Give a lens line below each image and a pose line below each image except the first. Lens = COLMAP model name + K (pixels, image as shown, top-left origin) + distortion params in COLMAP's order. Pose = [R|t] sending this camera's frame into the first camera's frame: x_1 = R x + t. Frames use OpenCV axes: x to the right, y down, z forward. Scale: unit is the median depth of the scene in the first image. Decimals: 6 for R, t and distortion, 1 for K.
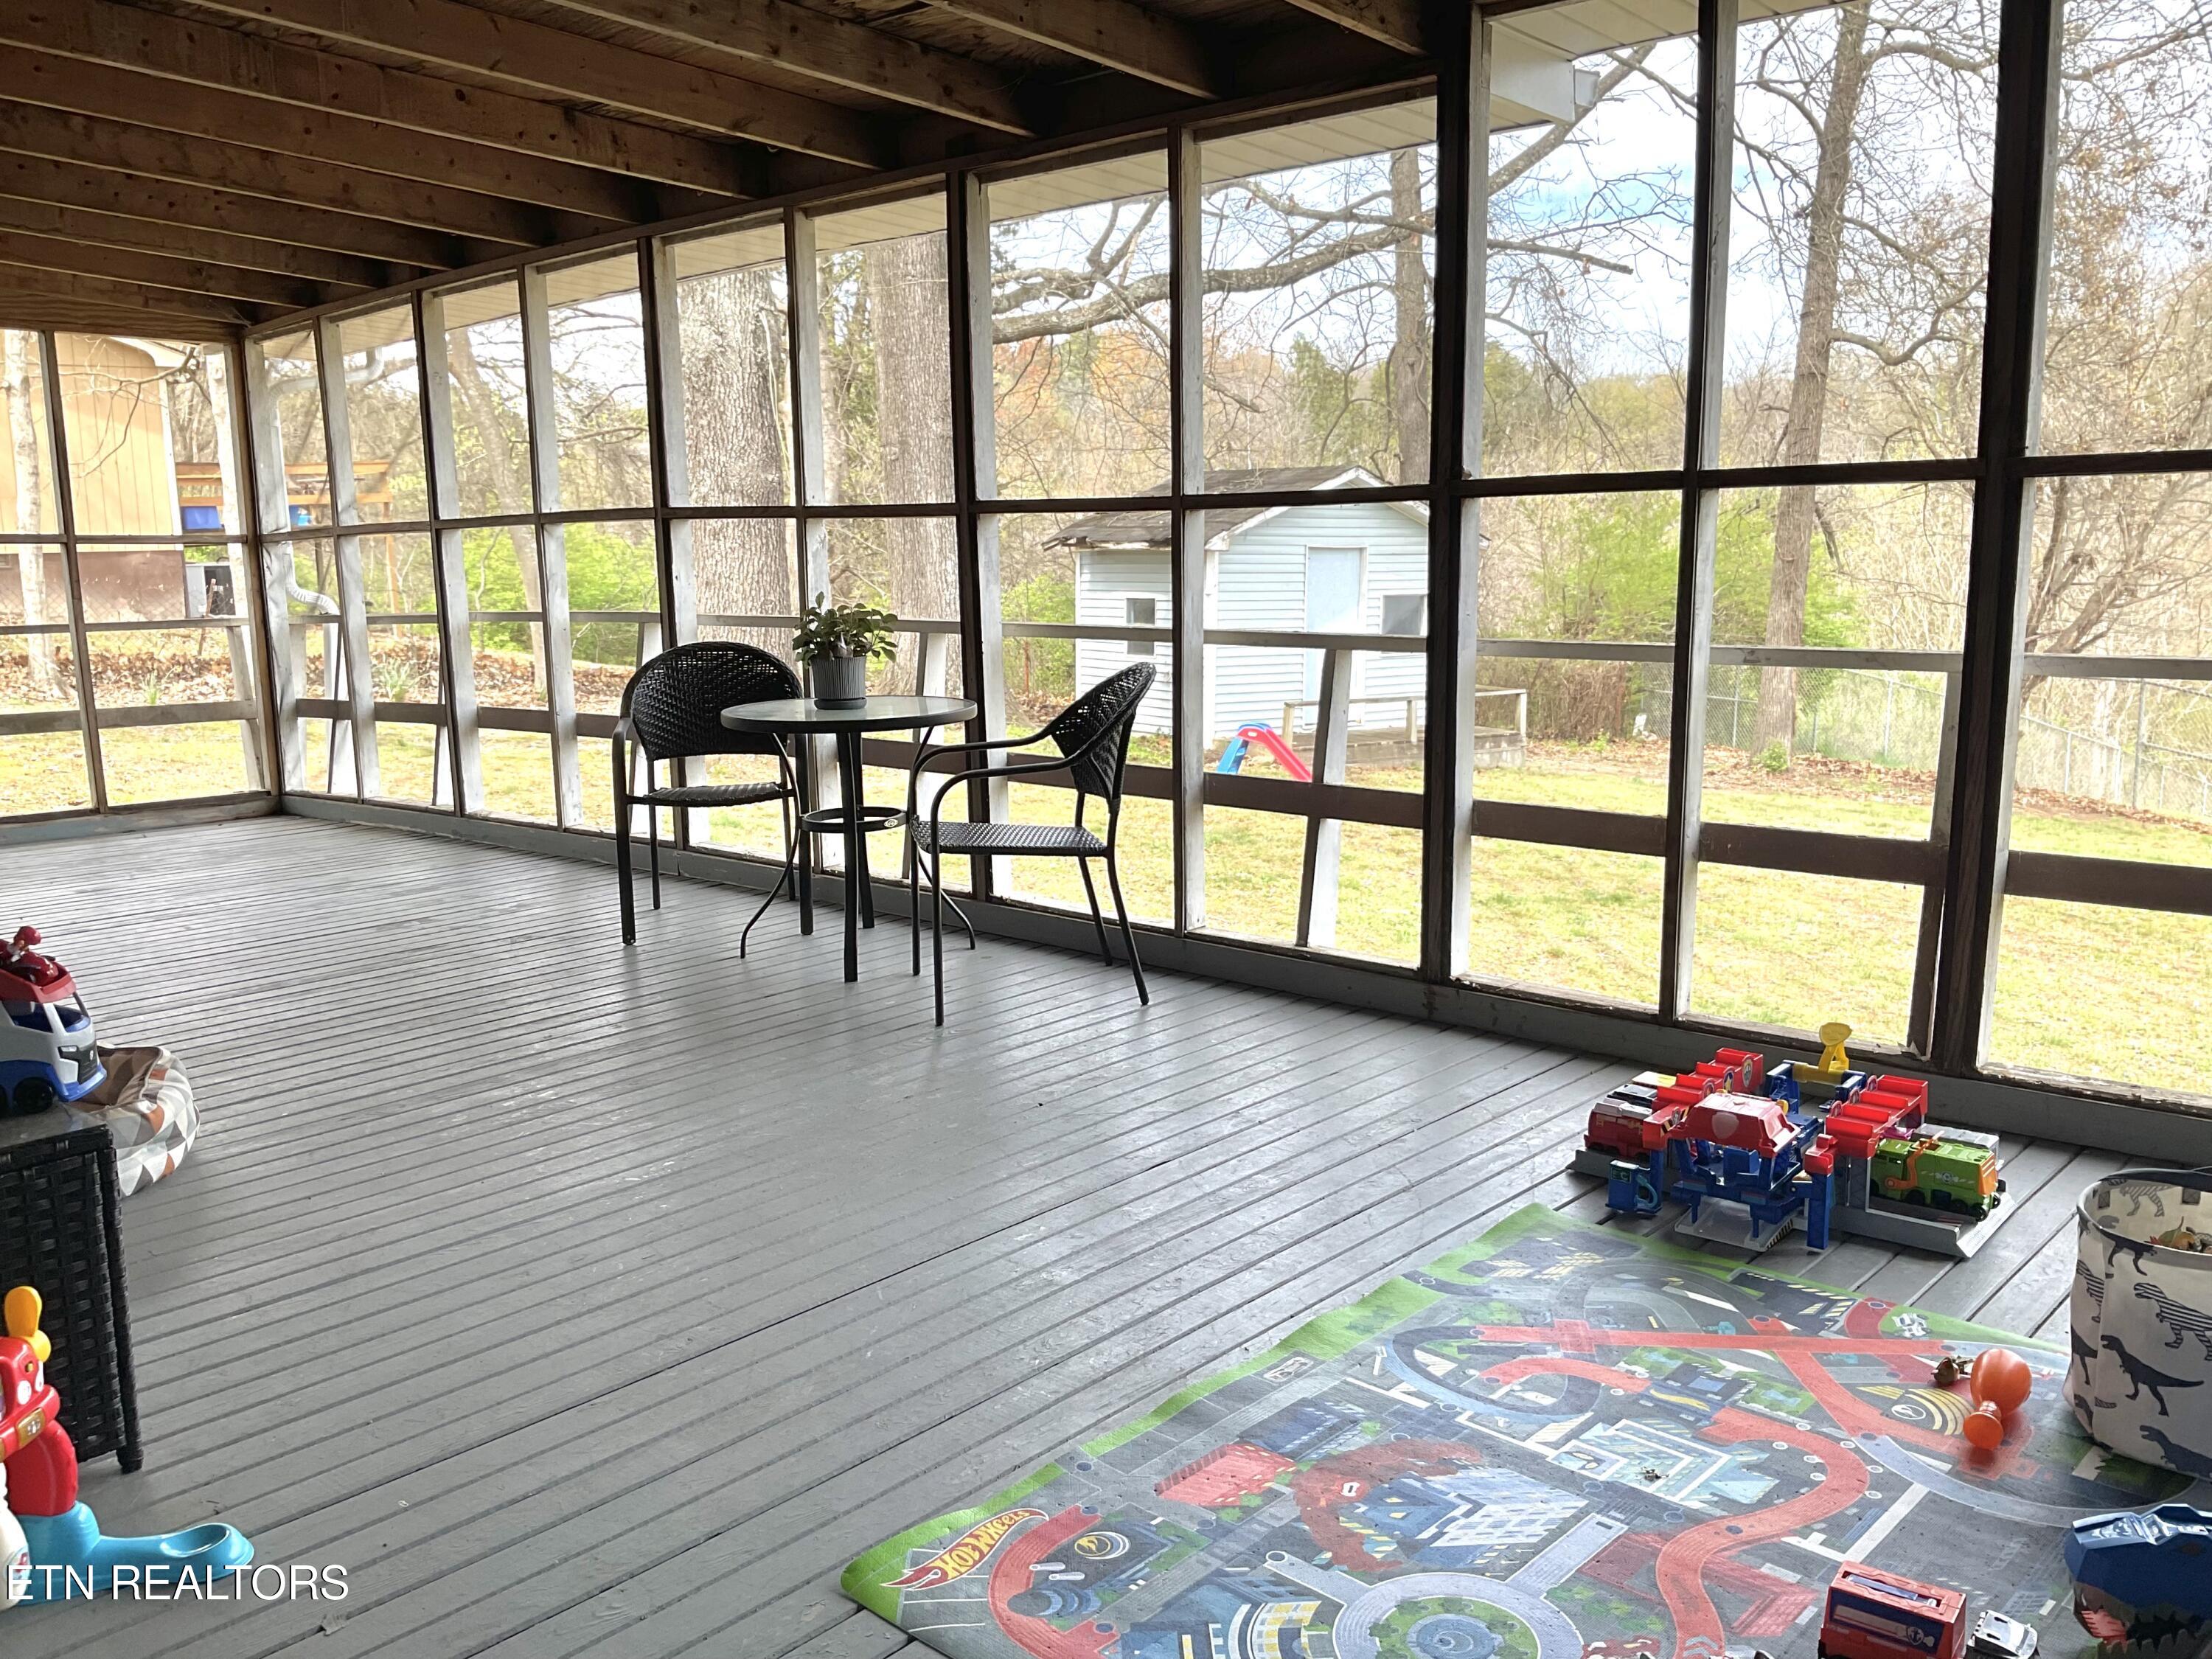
lens RADIAL K [[1844.2, 0, 1109.4], [0, 1844.2, 837.5], [0, 0, 1]] dist [0.002786, -0.000959]
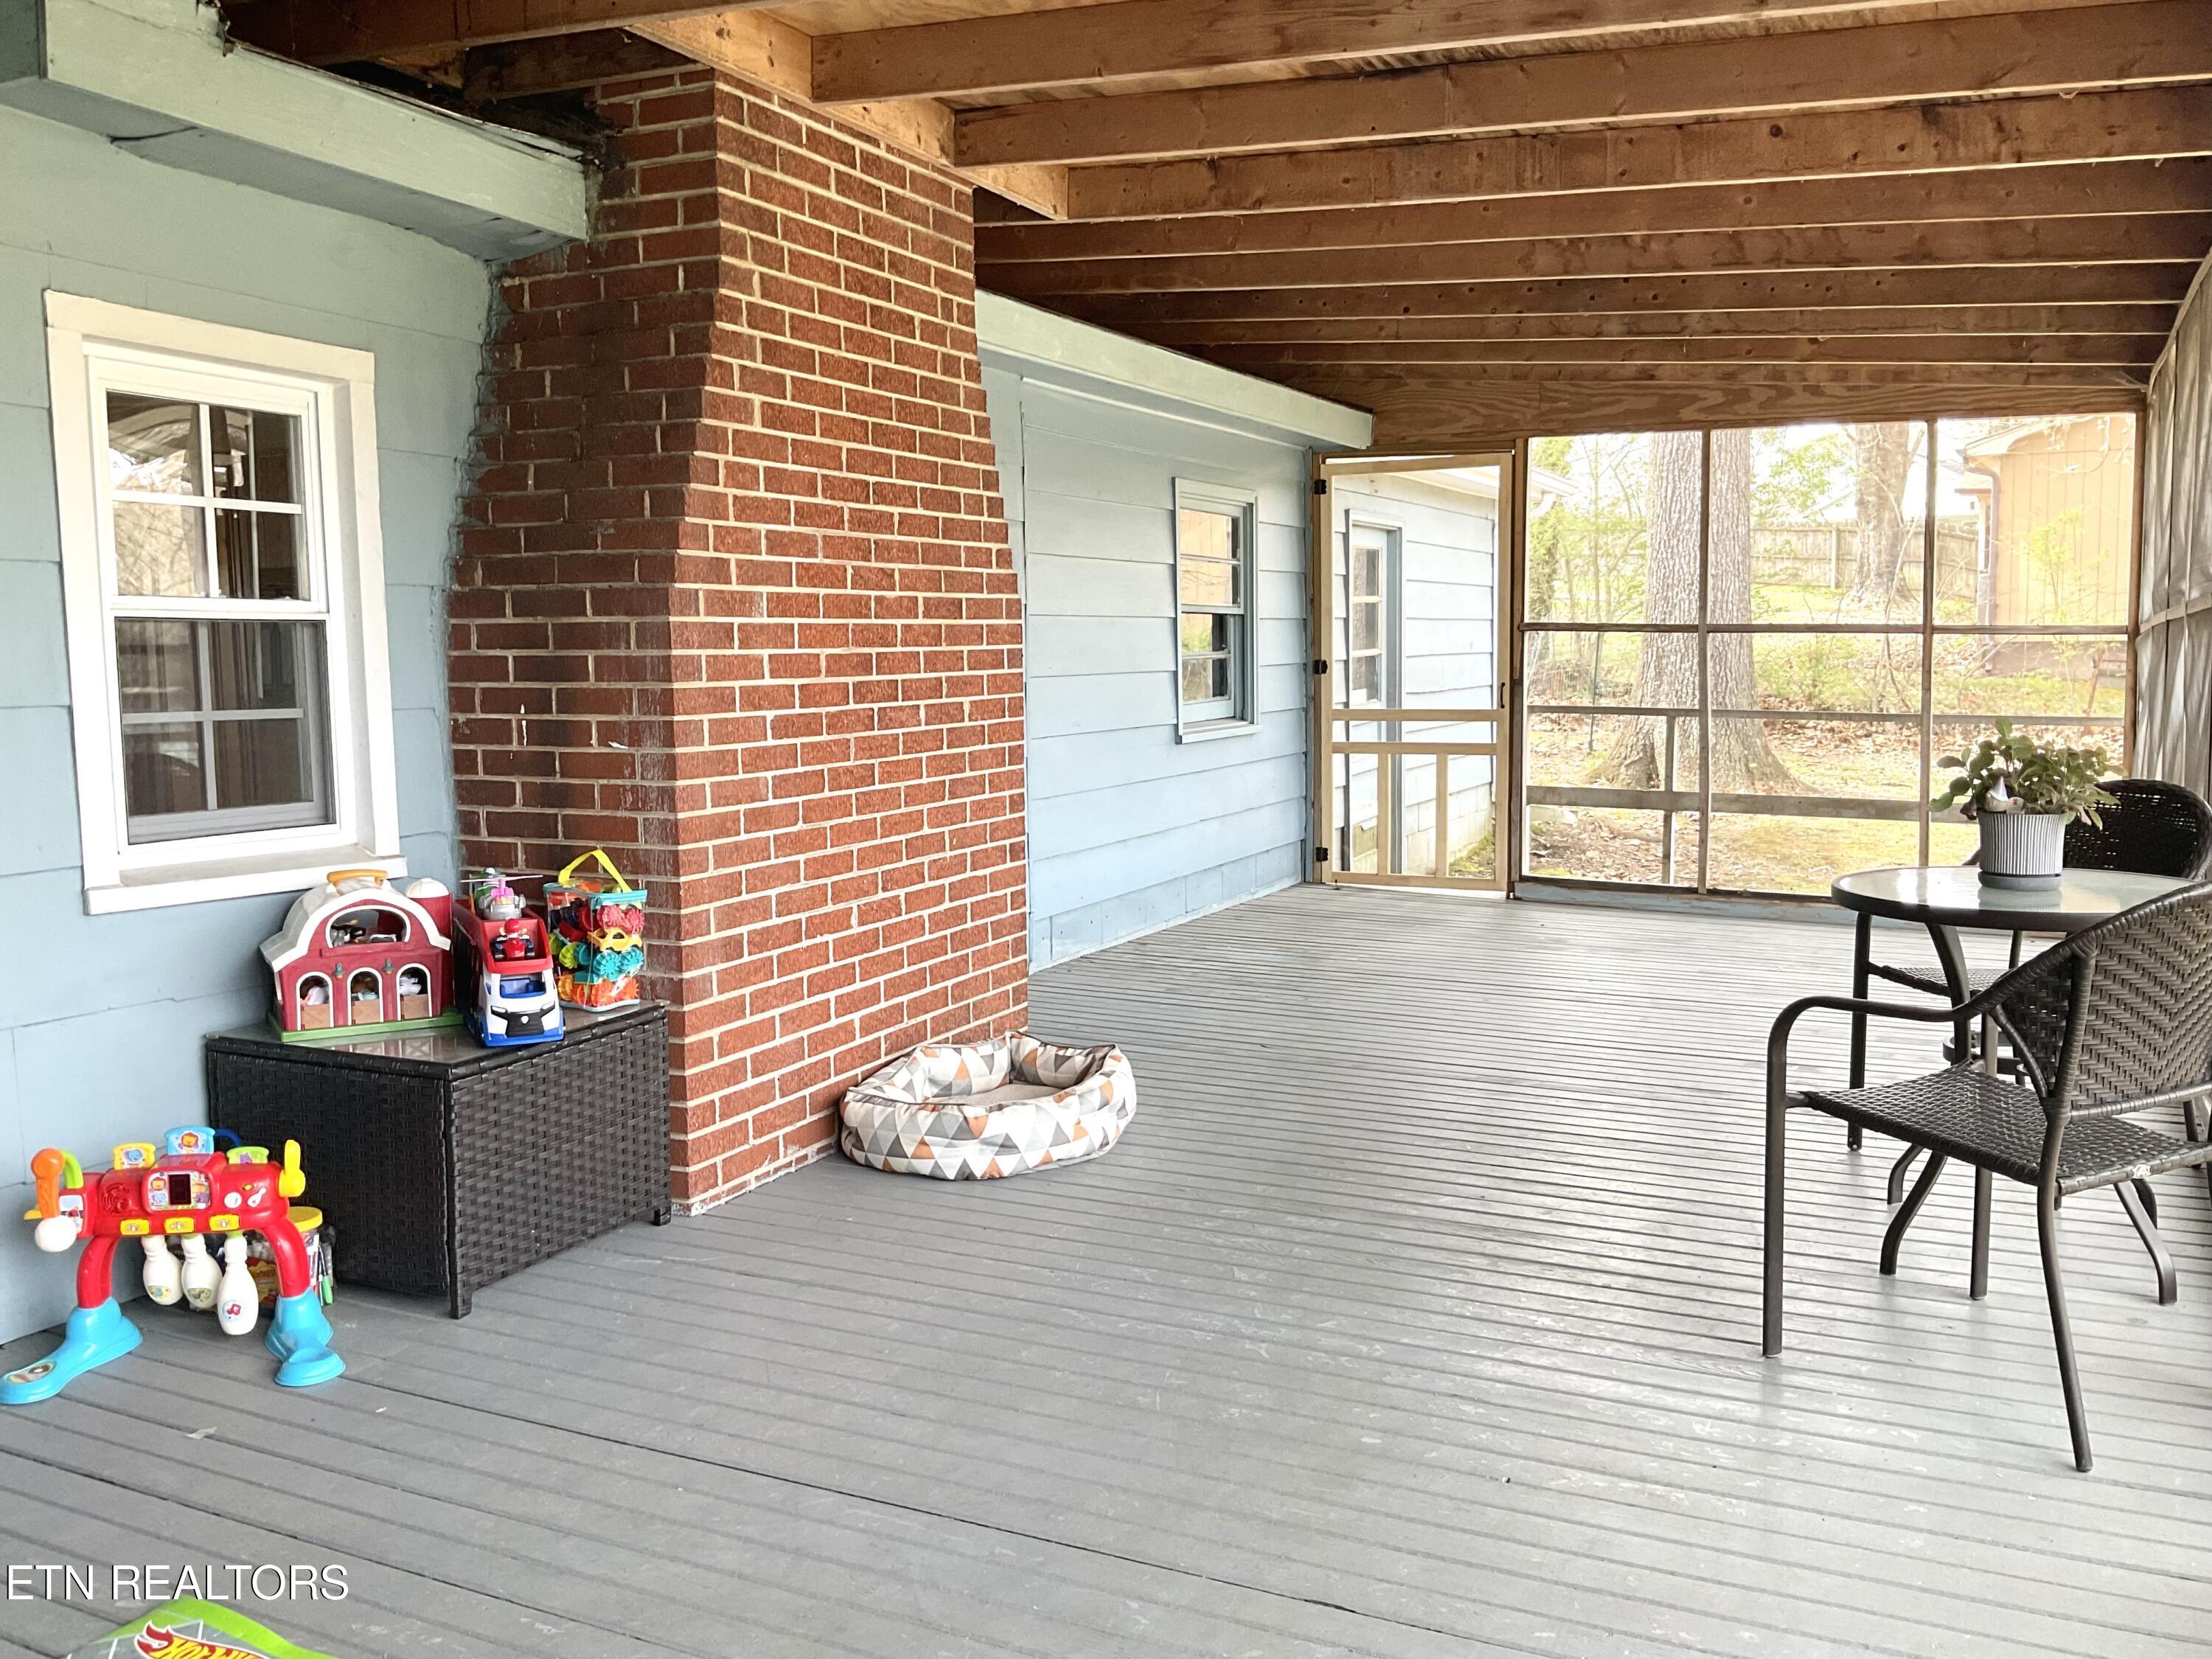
lens RADIAL K [[1821.6, 0, 1106.5], [0, 1821.6, 829.1], [0, 0, 1]] dist [0.111439, -0.226342]
pose [[0.280872, 0.113333, -0.953030, 0.453597], [-0.156136, 0.985170, 0.071139, -0.098089], [0.946960, 0.128821, 0.294402, 0.523328]]
